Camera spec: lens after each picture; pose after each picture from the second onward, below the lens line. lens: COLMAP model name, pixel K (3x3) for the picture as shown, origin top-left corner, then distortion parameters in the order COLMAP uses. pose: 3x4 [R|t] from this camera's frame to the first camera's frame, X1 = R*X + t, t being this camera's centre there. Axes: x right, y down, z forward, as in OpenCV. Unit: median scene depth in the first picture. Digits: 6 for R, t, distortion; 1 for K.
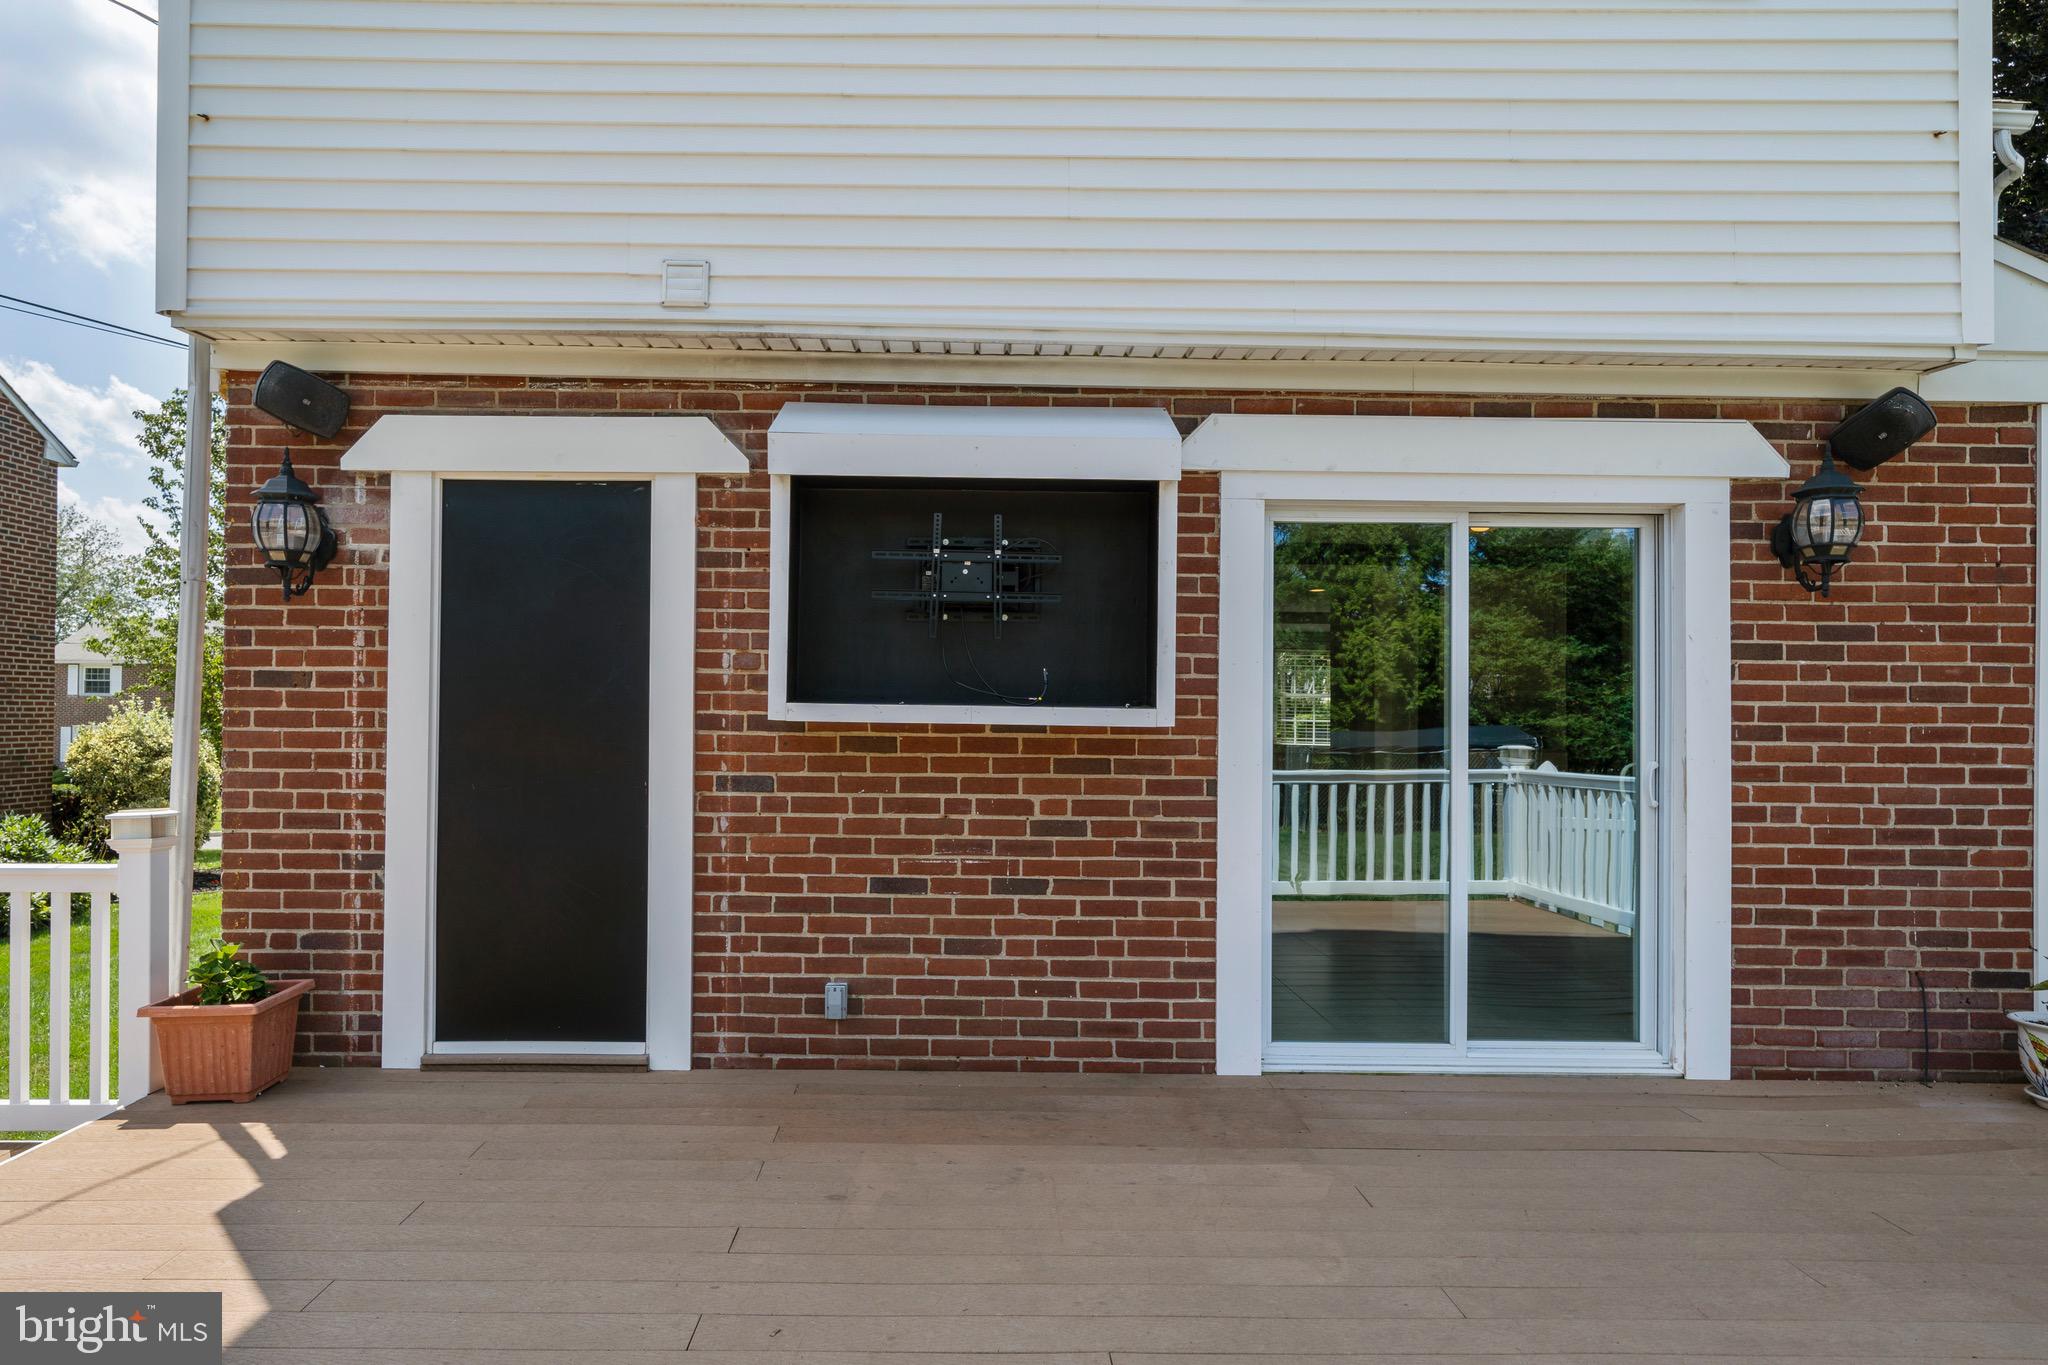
lens RADIAL K [[1267.7, 0, 1017.7], [0, 1267.7, 687.1], [0, 0, 1]] dist [0.004444, -0.007191]
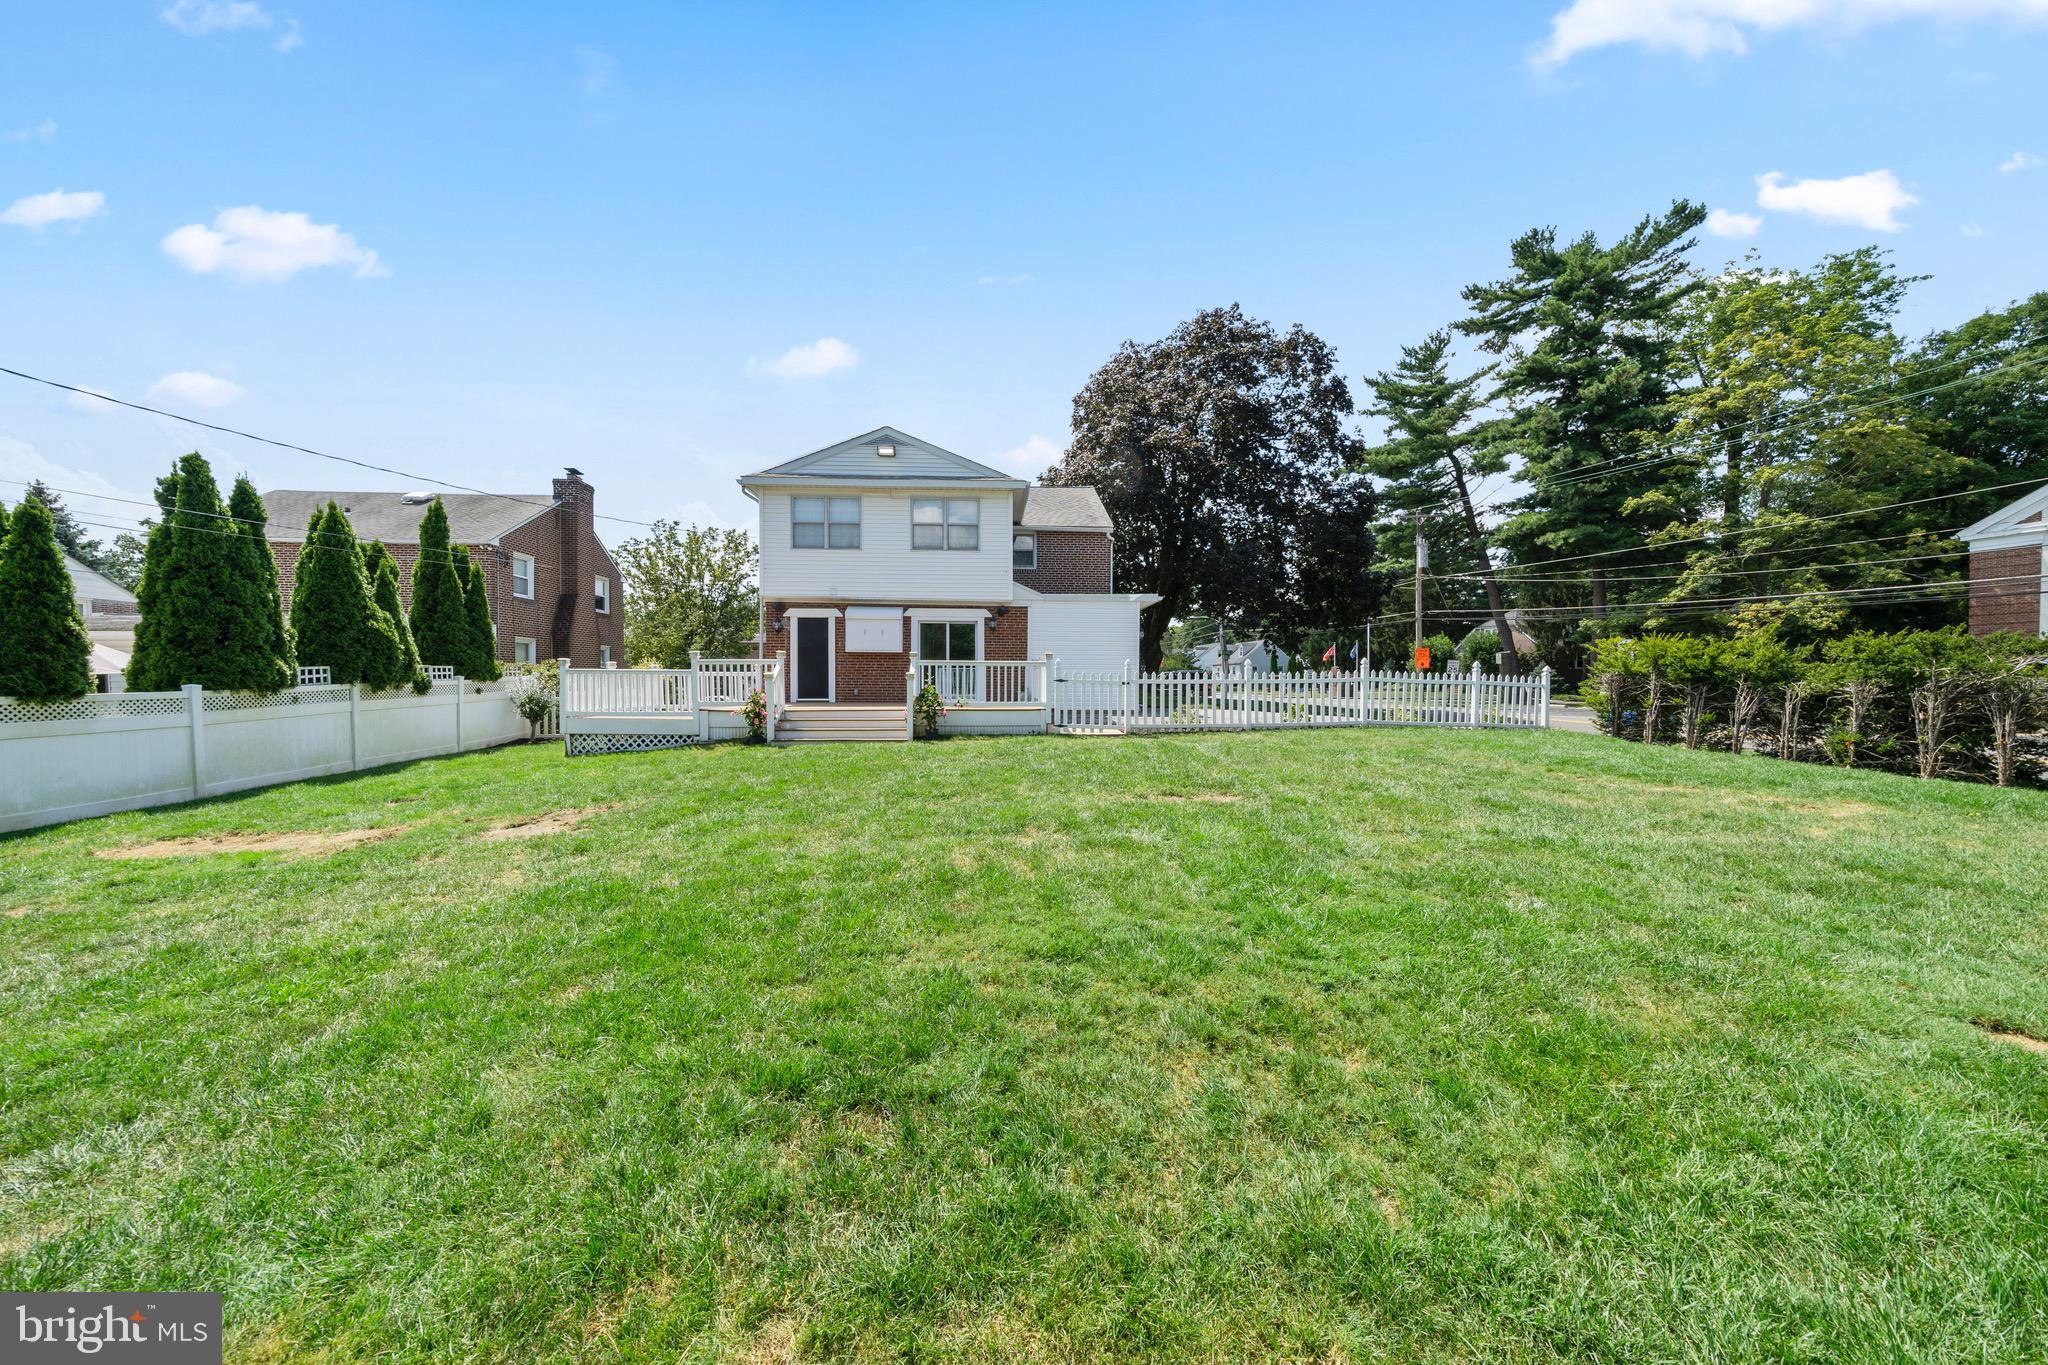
lens RADIAL K [[715.3, 0, 1045.1], [0, 715.3, 684.6], [0, 0, 1]] dist [-0.005939, -0.000109]
pose [[0.998355, -0.006943, 0.056912, 0.670329], [0.005341, 0.999587, 0.028251, 0.099532], [-0.057085, -0.027901, 0.997979, -2.984155]]
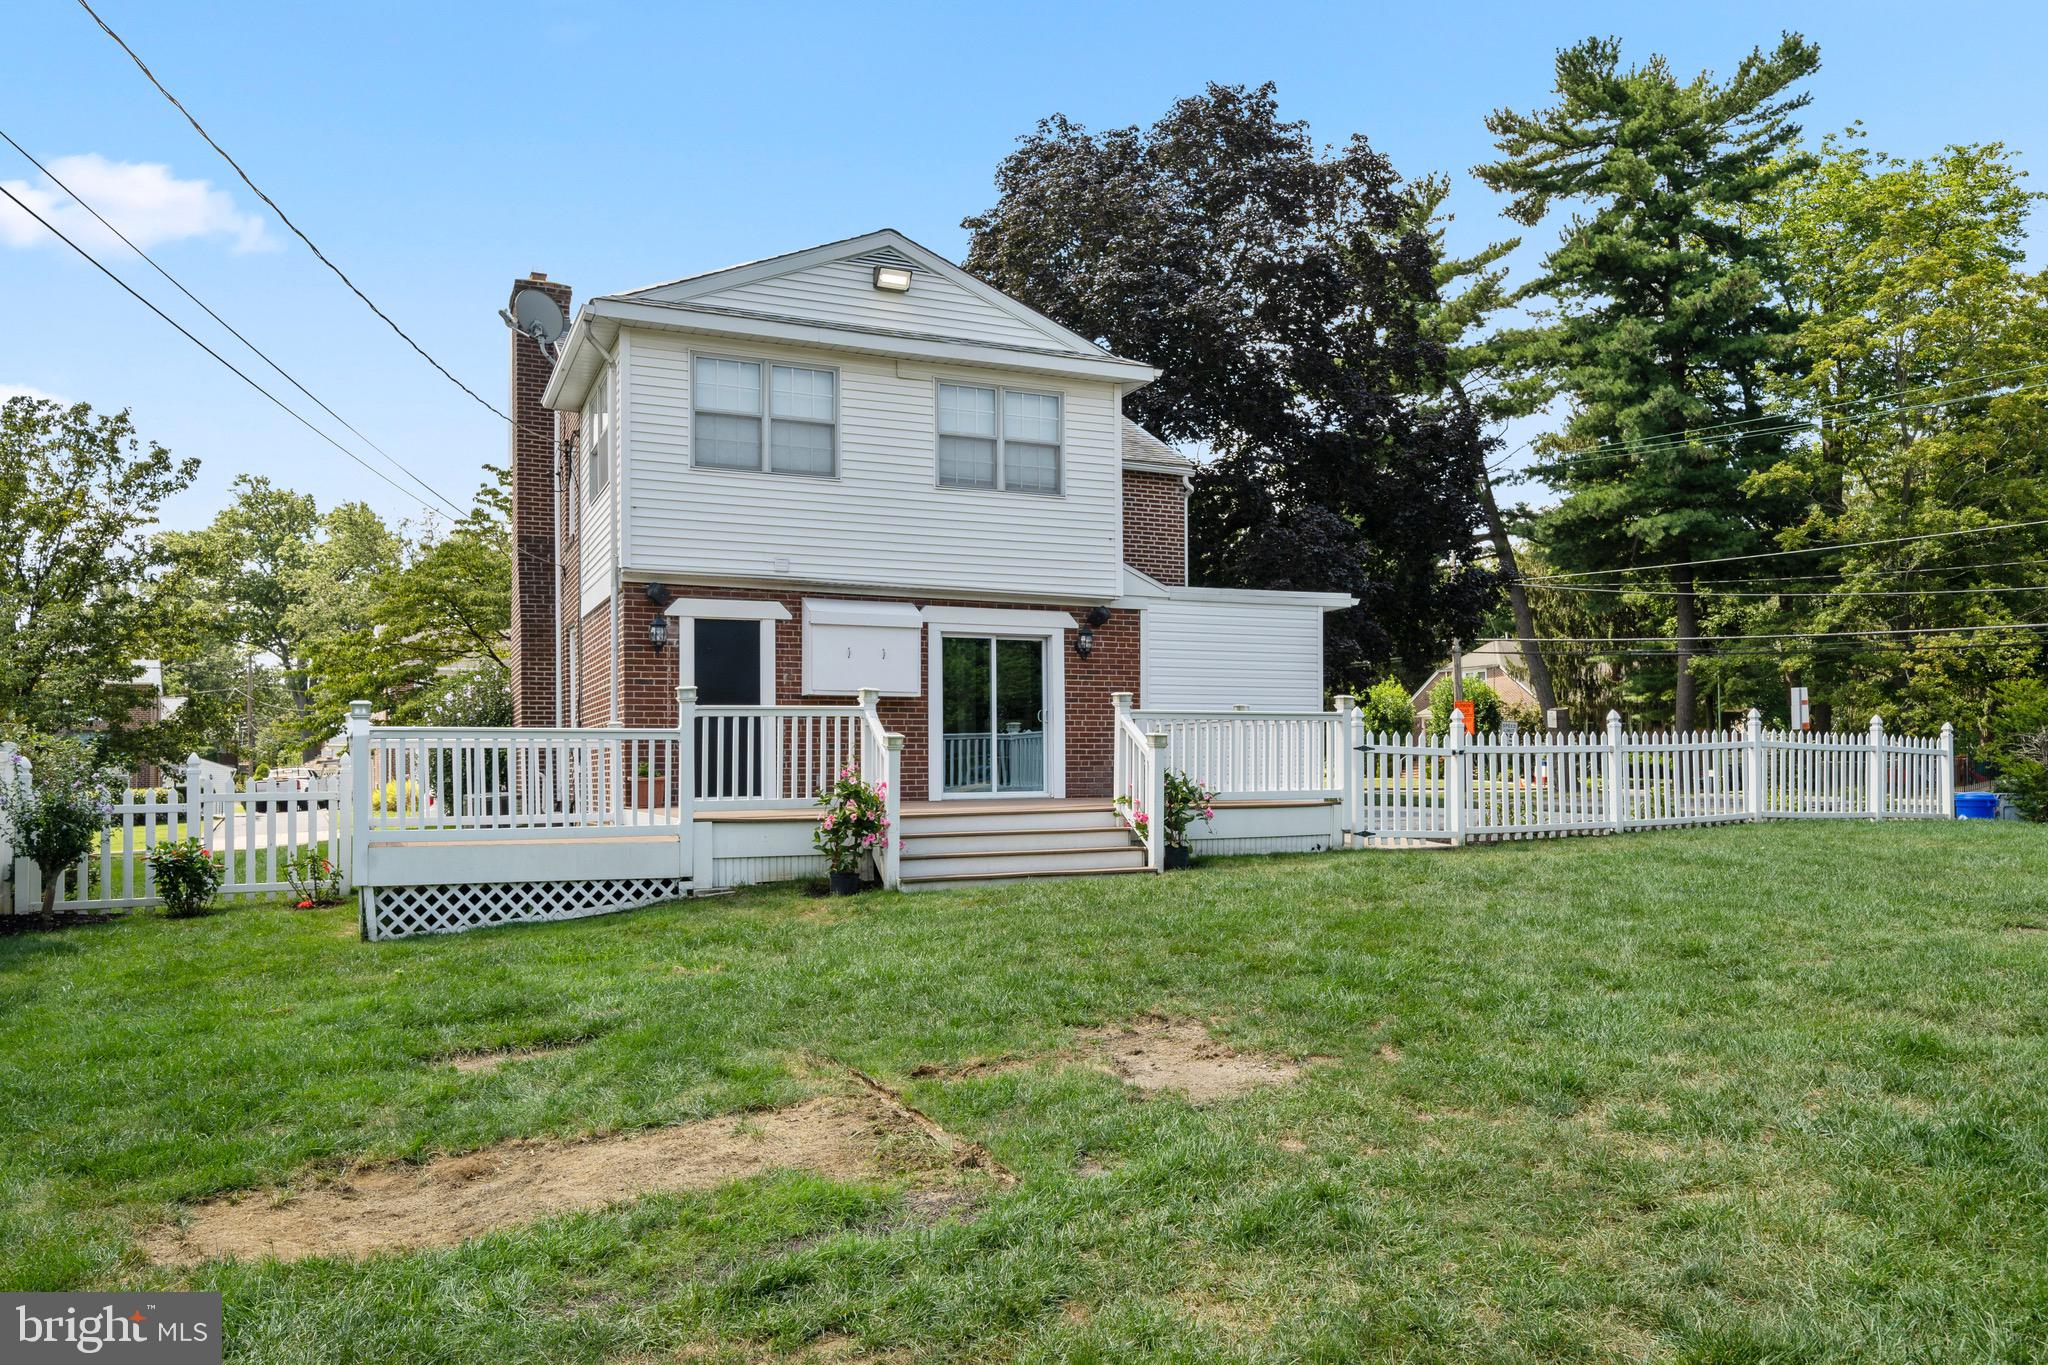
lens RADIAL K [[1387.9, 0, 1034.9], [0, 1387.9, 722.2], [0, 0, 1]] dist [-0.001619, 0.003175]
pose [[0.913233, -0.004667, 0.407412, -1.090526], [0.007417, 0.999959, -0.005172, 0.118958], [-0.407371, 0.007745, 0.913230, -2.500489]]
